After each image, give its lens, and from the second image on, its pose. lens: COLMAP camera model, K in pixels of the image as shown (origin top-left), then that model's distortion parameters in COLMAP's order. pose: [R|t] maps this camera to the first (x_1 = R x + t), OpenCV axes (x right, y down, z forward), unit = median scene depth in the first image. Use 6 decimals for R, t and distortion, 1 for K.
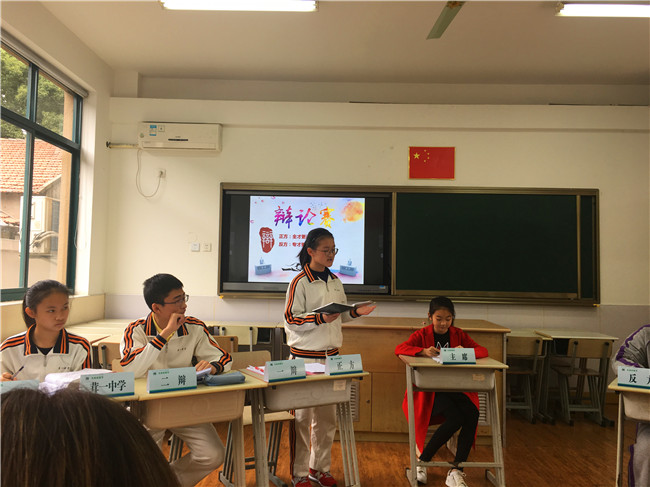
lens RADIAL K [[547.4, 0, 325.0], [0, 547.4, 243.5], [0, 0, 1]] dist [0.069405, -0.087548]
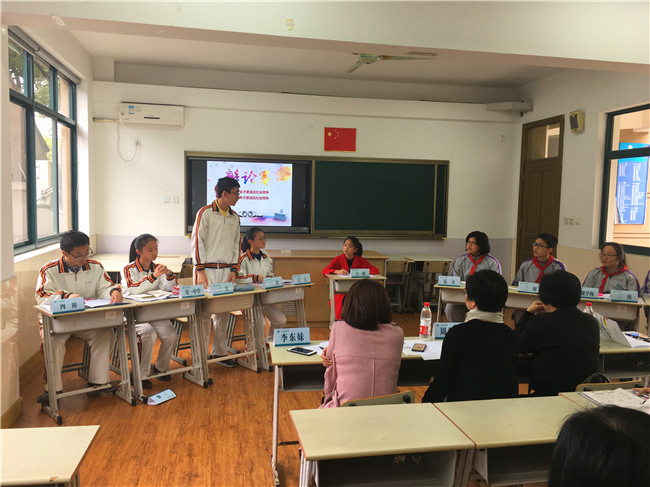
lens RADIAL K [[547.4, 0, 325.0], [0, 547.4, 243.5], [0, 0, 1]] dist [0.069405, -0.087548]
pose [[0.980268, -0.014853, 0.197113, -0.124216], [-0.012305, 0.990654, 0.135843, -0.074591], [-0.197288, -0.135588, 0.970924, -0.391679]]
